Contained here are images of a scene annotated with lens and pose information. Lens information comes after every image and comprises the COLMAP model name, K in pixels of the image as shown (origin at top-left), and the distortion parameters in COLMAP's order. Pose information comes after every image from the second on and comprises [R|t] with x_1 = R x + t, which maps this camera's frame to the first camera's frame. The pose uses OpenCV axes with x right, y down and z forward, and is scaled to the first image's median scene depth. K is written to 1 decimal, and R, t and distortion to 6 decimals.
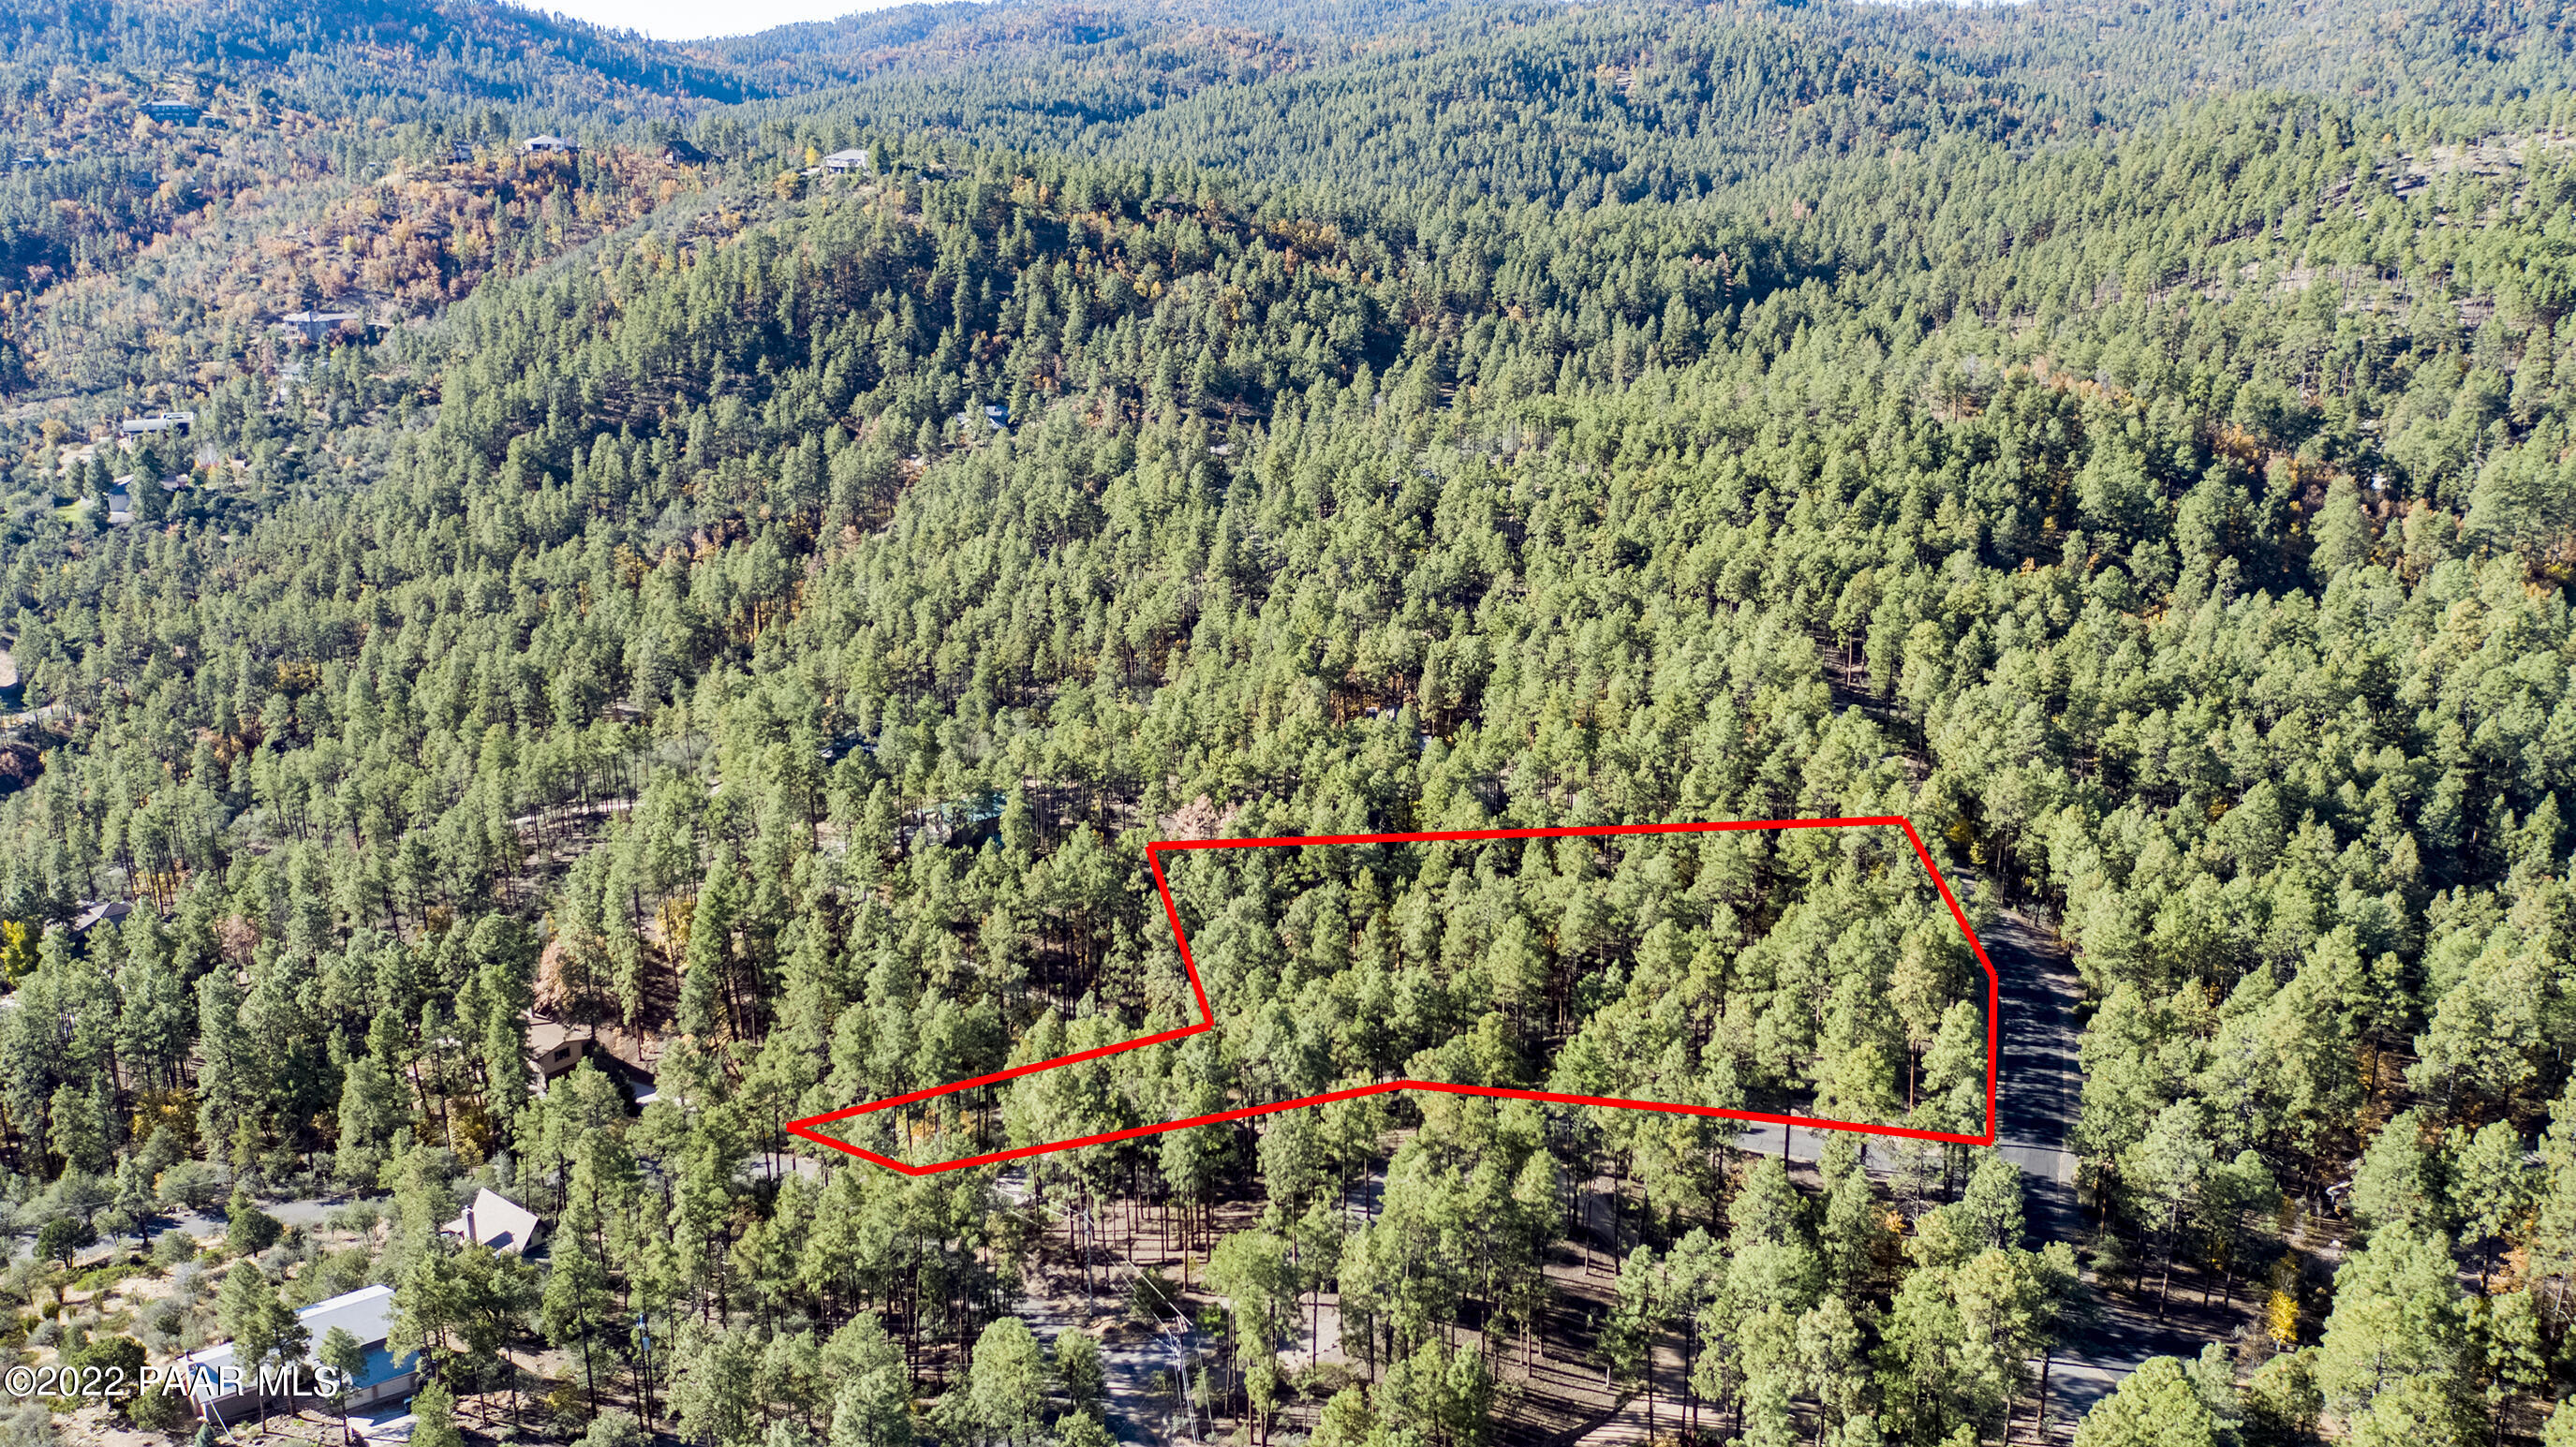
lens RADIAL K [[2229.3, 0, 1287.3], [0, 2229.3, 722.3], [0, 0, 1]] dist [0.001160, 0.003041]
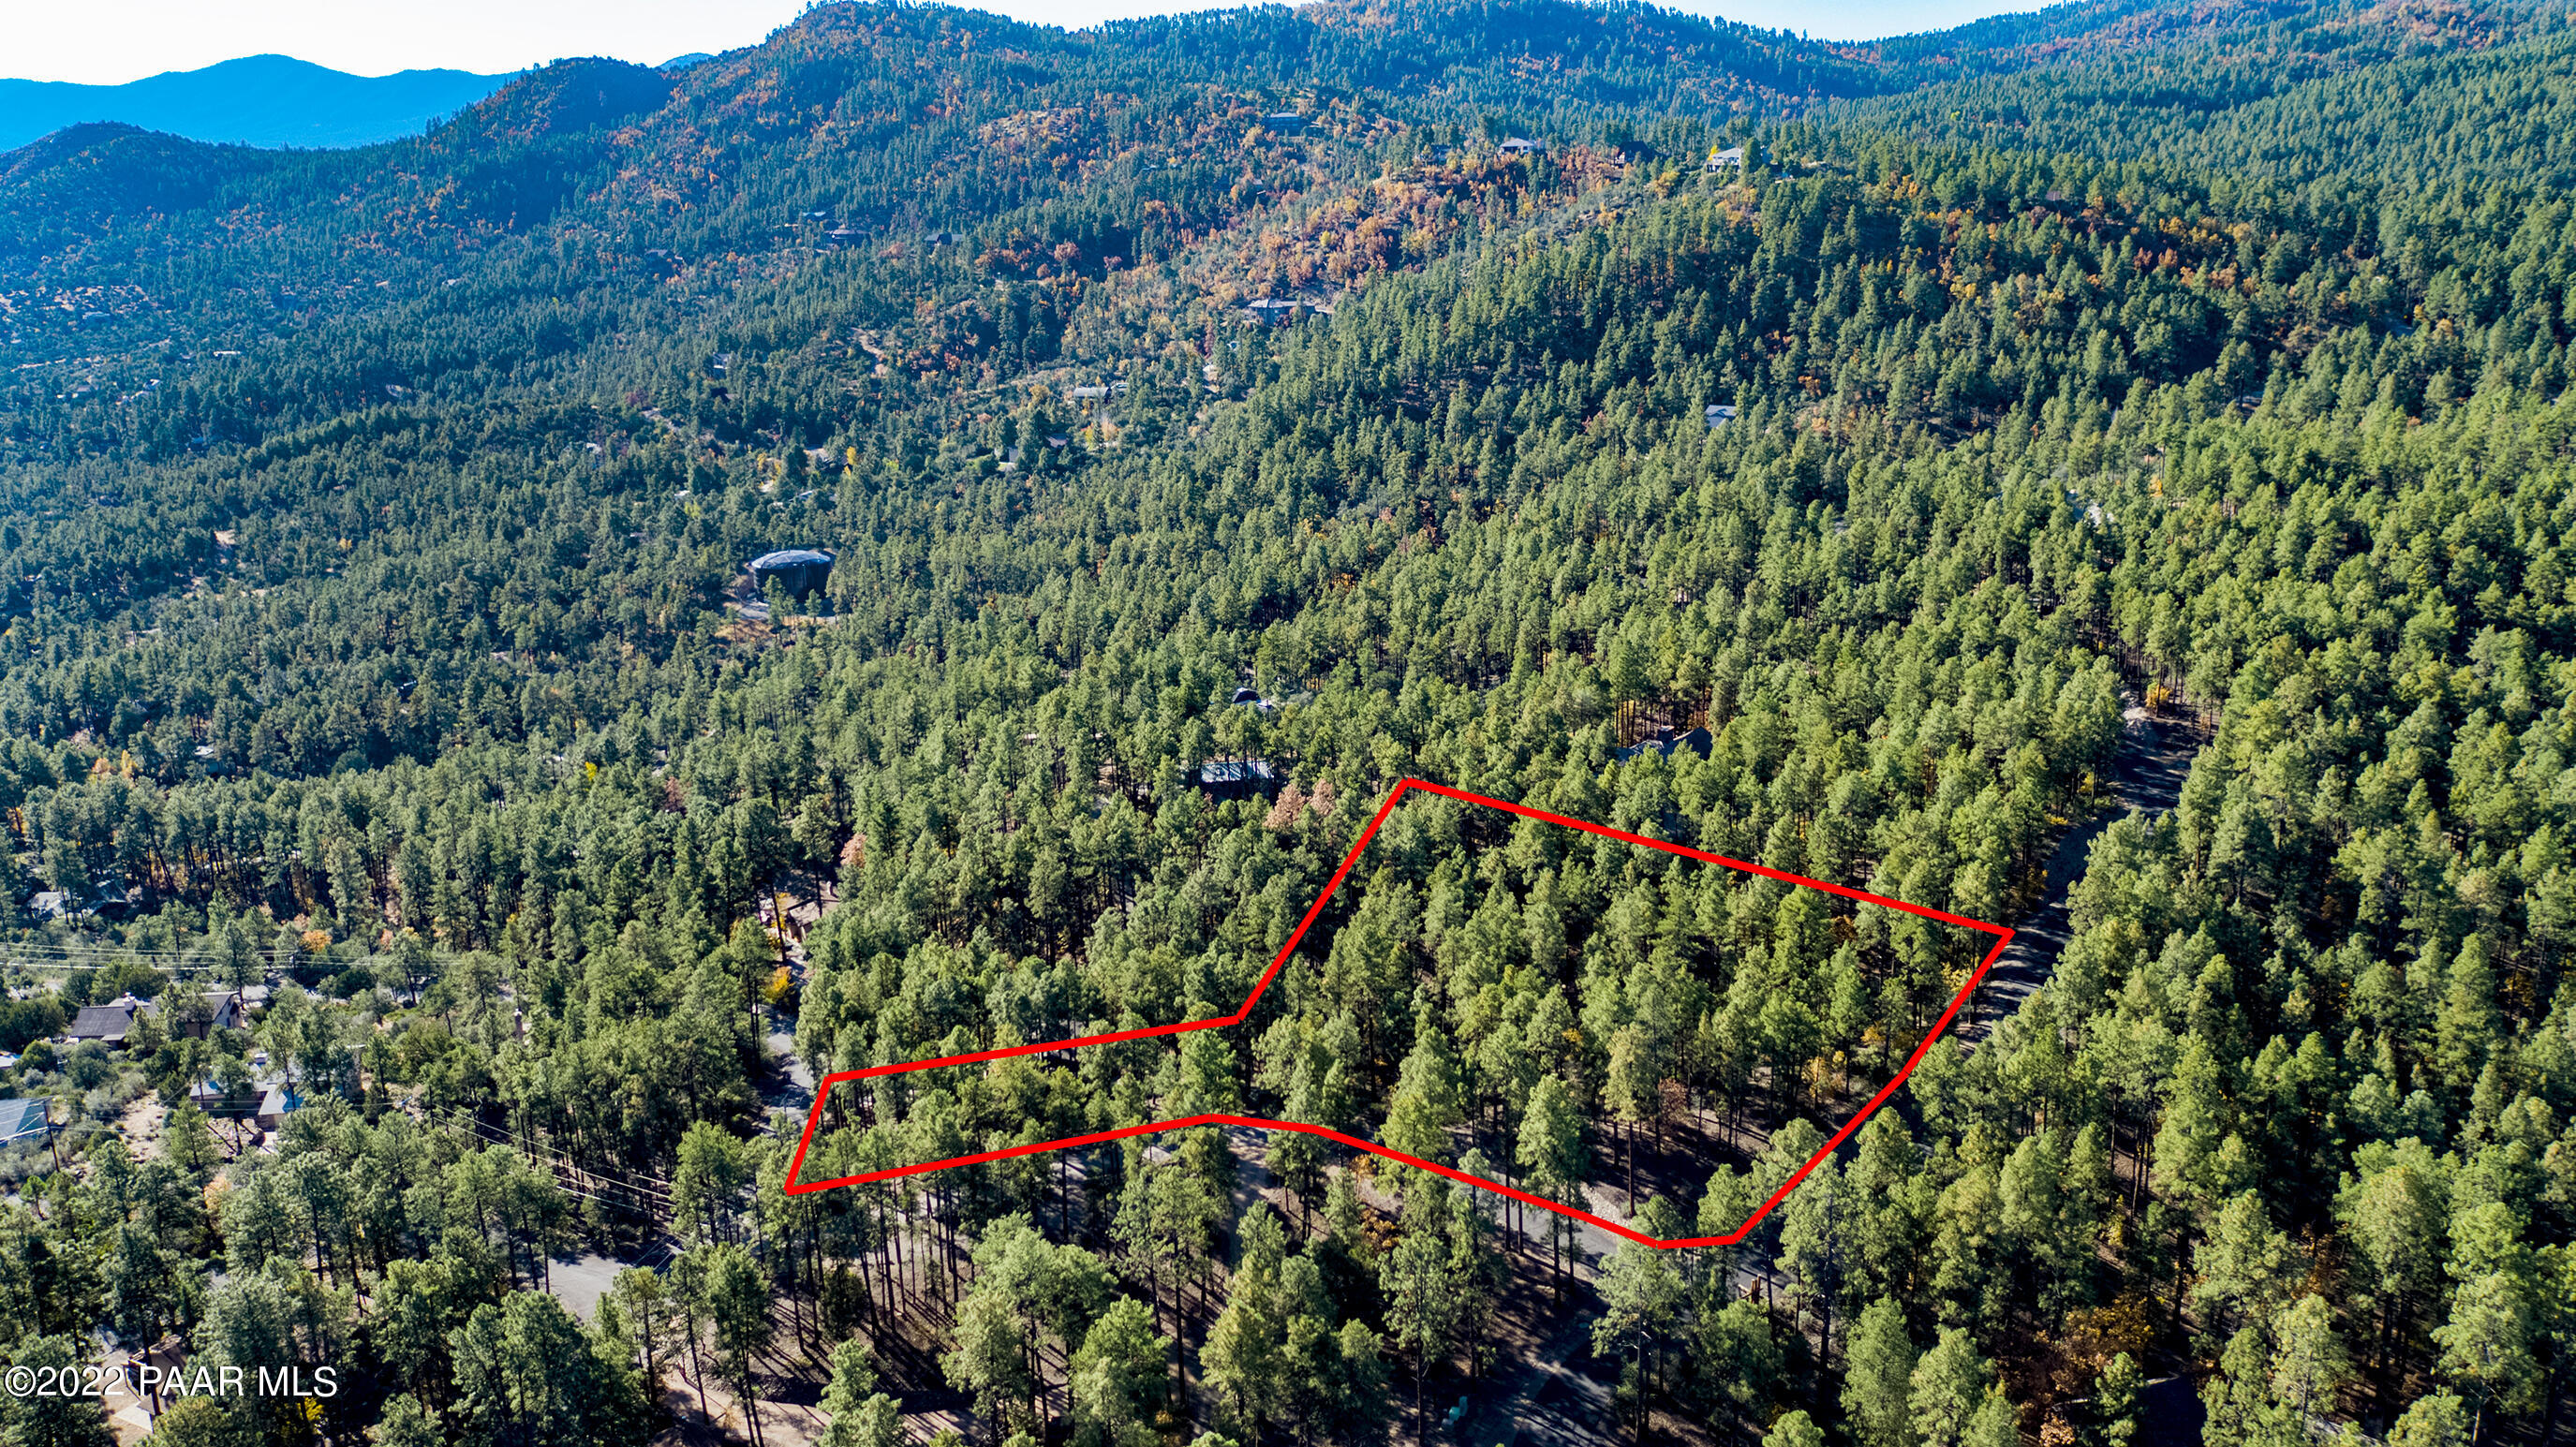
lens RADIAL K [[2229.3, 0, 1287.2], [0, 2229.3, 724.7], [0, 0, 1]] dist [0.001160, 0.003041]
pose [[0.849862, 0.117540, -0.513730, 0.167226], [-0.116782, 0.992579, 0.033909, -0.009598], [0.513903, 0.031177, 0.857282, 0.045268]]
